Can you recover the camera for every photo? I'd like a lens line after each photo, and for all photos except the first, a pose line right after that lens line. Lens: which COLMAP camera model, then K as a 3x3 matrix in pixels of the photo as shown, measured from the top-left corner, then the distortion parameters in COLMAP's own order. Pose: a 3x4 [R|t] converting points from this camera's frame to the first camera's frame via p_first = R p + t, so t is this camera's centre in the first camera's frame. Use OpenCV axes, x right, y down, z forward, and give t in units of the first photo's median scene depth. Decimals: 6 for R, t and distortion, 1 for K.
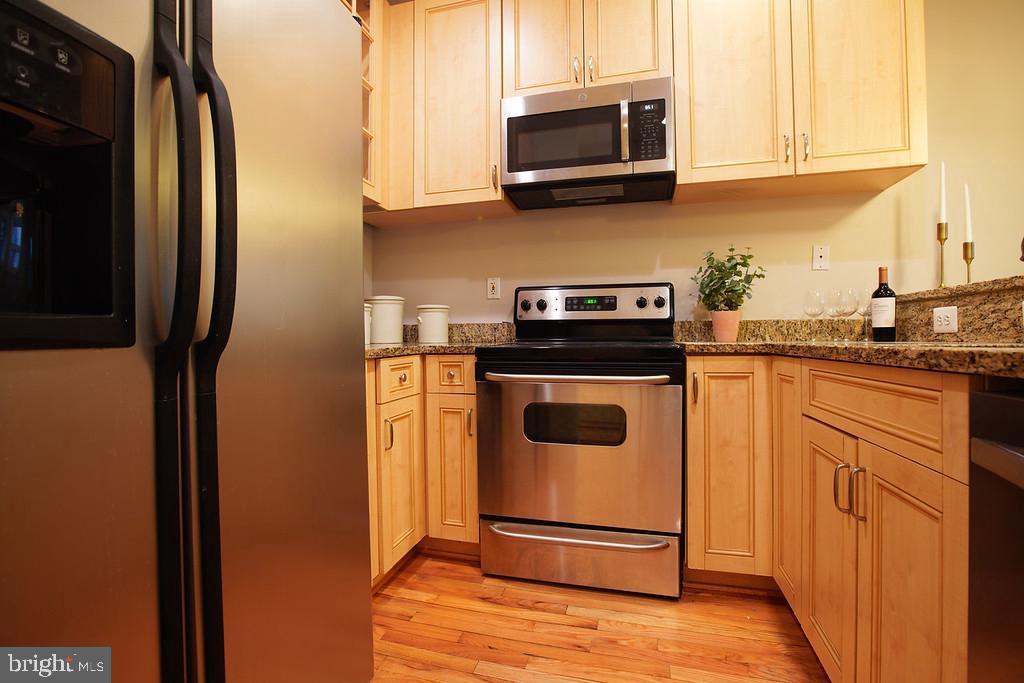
lens RADIAL K [[468.7, 0, 512.1], [0, 468.7, 335.4], [0, 0, 1]] dist [-0.023581, 0.000772]
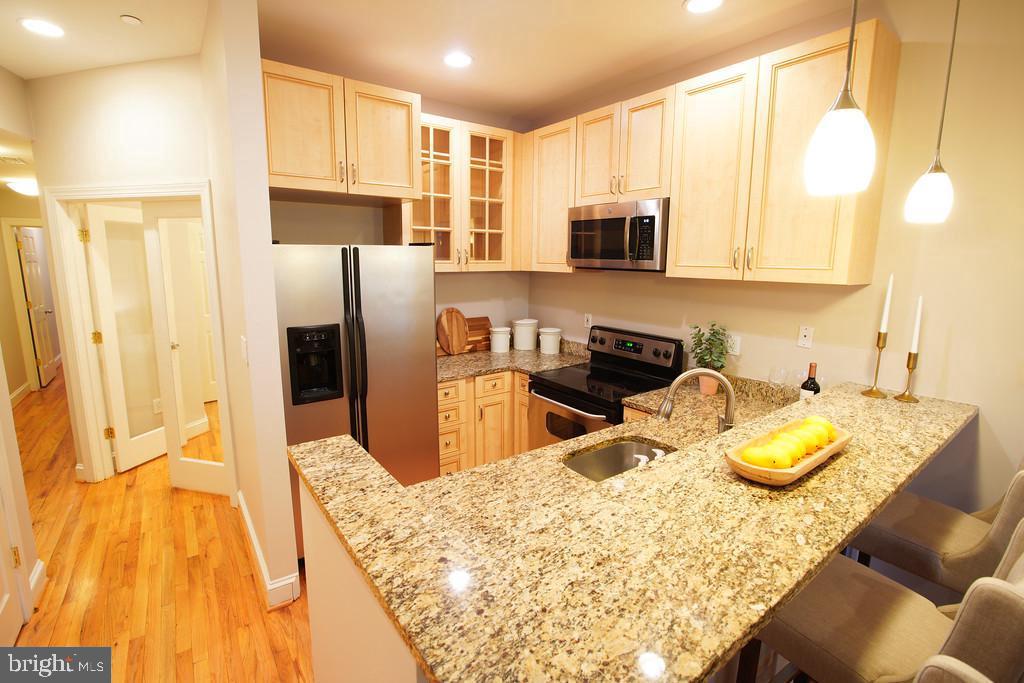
lens RADIAL K [[468.7, 0, 507.8], [0, 468.7, 340.7], [0, 0, 1]] dist [-0.023581, 0.000772]
pose [[0.777356, 0.120458, -0.617420, 0.873449], [-0.007098, 0.983112, 0.182868, -0.393582], [0.629021, -0.137772, 0.765083, -0.357939]]
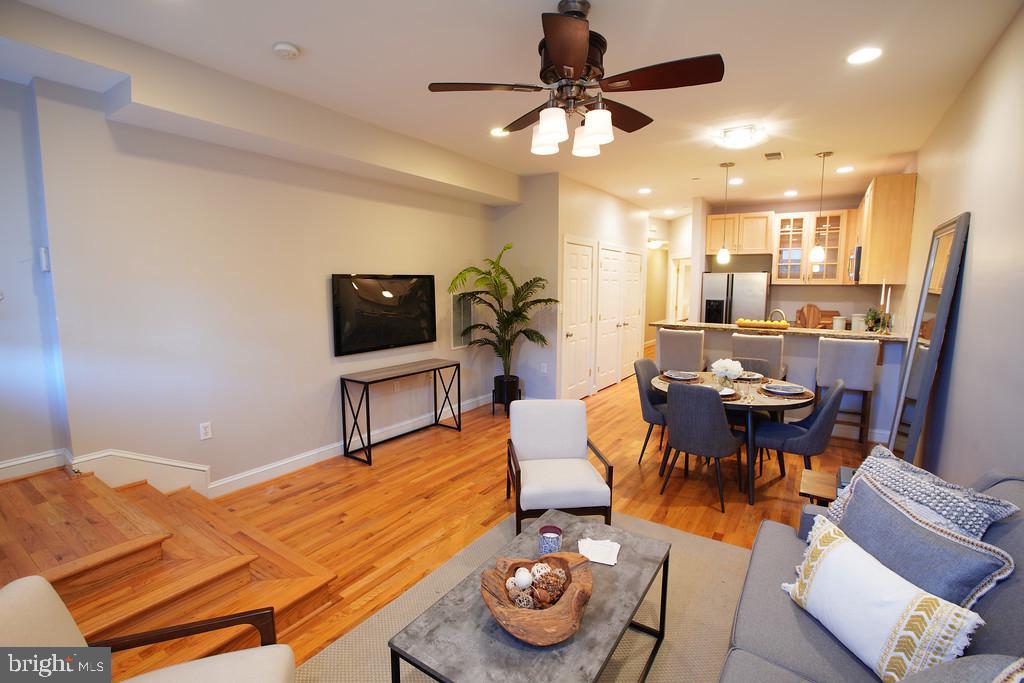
lens RADIAL K [[468.7, 0, 514.3], [0, 468.7, 341.8], [0, 0, 1]] dist [-0.023581, 0.000772]
pose [[-0.320570, 0.125512, -0.938872, 3.614678], [0.009808, 0.991569, 0.129208, -0.370807], [0.947174, 0.032212, -0.319098, -0.040090]]
